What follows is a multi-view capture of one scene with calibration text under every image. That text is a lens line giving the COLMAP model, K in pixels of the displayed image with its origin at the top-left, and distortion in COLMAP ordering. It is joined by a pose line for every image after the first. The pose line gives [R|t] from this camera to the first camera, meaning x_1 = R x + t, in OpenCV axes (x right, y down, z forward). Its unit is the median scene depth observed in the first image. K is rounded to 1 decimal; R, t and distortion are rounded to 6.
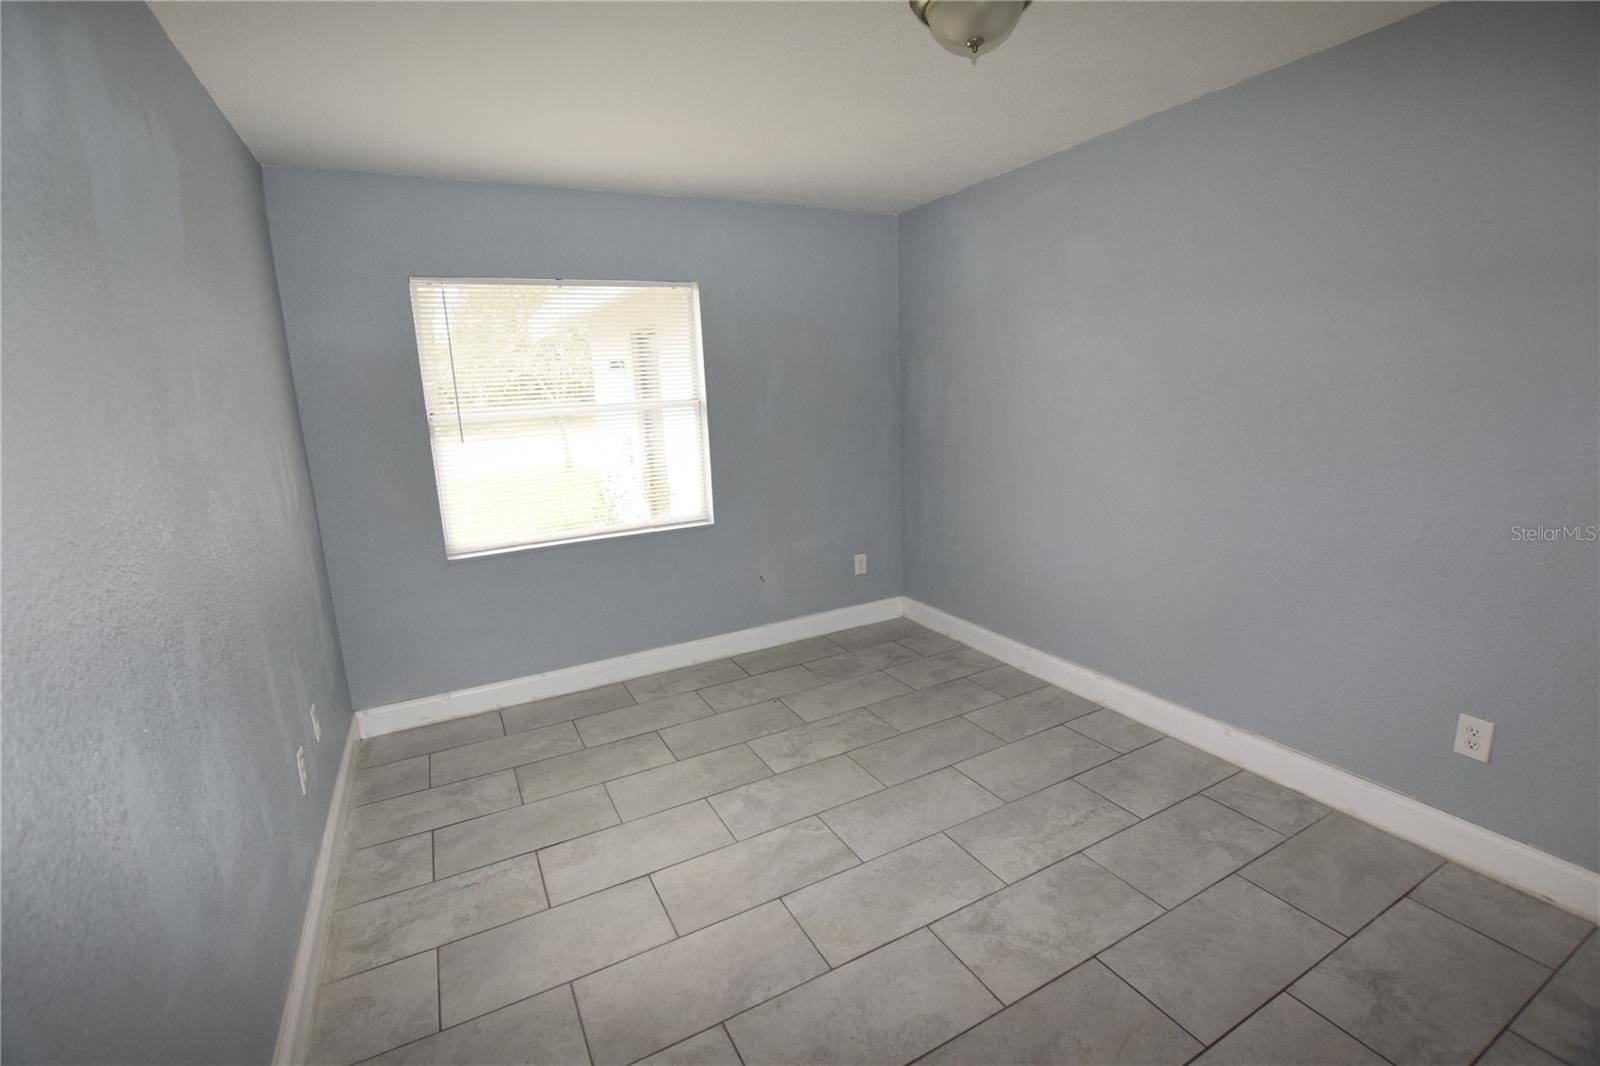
lens RADIAL K [[707.2, 0, 793.1], [0, 707.2, 527.3], [0, 0, 1]] dist [-0.031351, 0.003868]
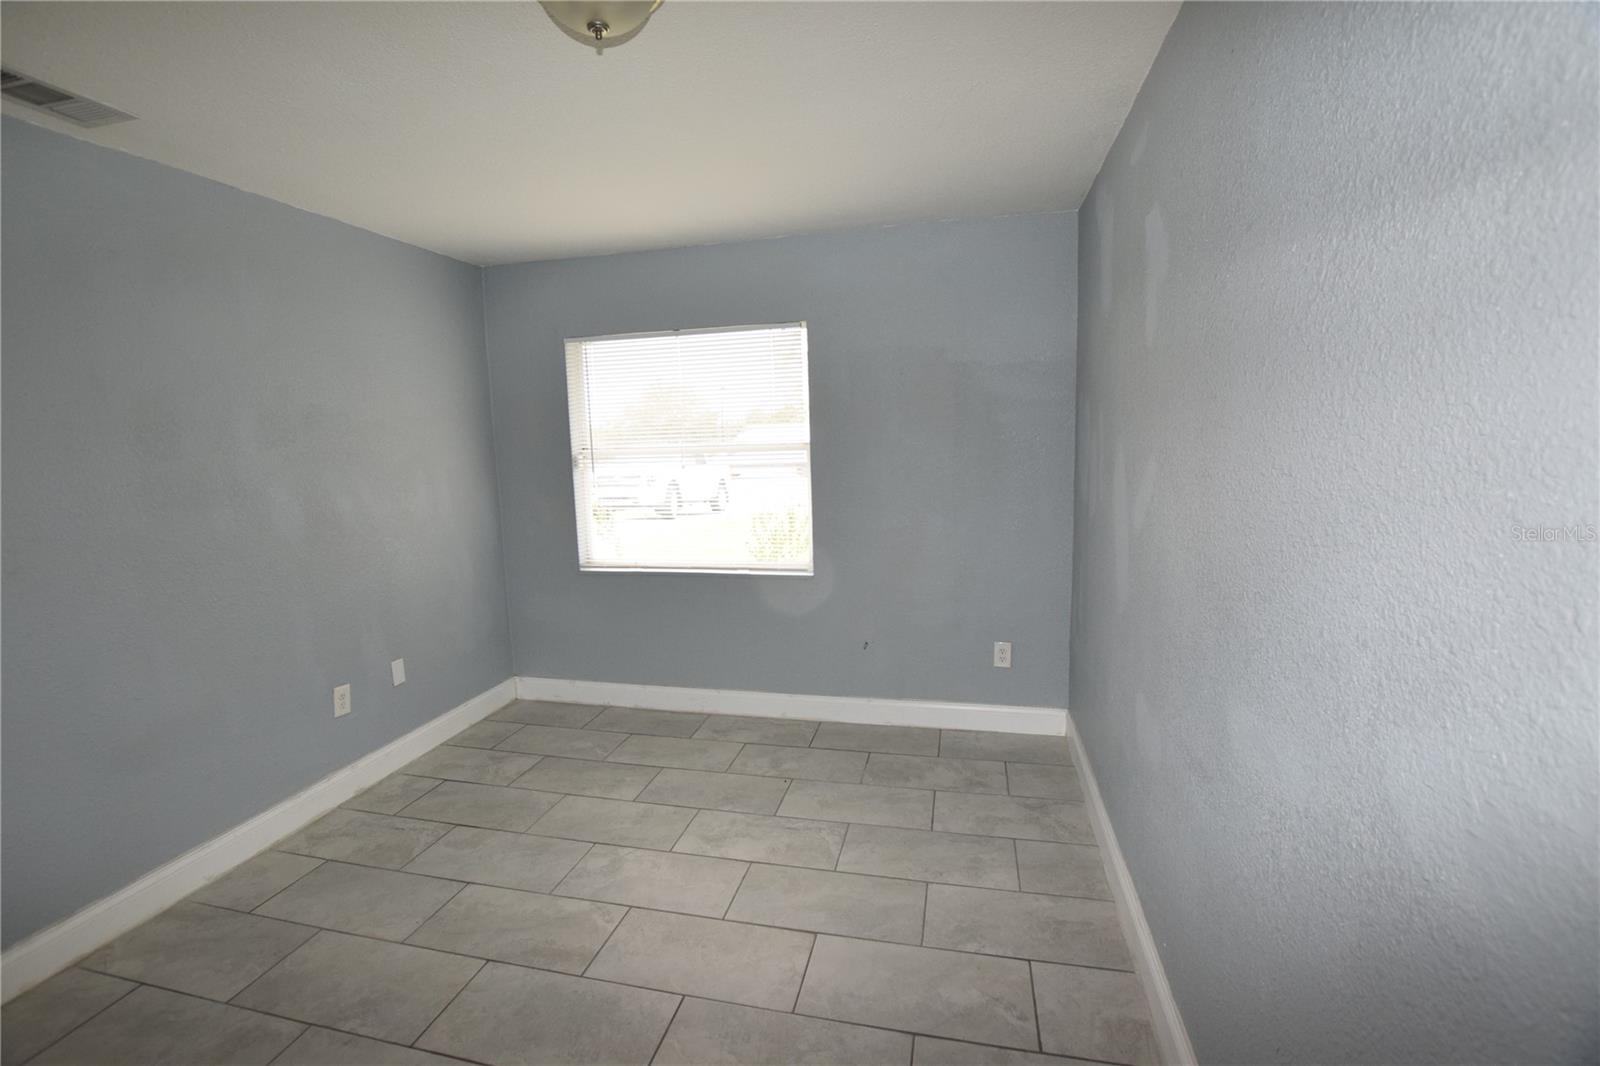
lens RADIAL K [[707.2, 0, 805.5], [0, 707.2, 530.0], [0, 0, 1]] dist [-0.031351, 0.003868]
pose [[0.749371, 0.109006, -0.653116, 0.539139], [-0.133404, 0.990985, 0.012332, -0.083220], [0.648573, 0.077887, 0.757157, 0.311282]]
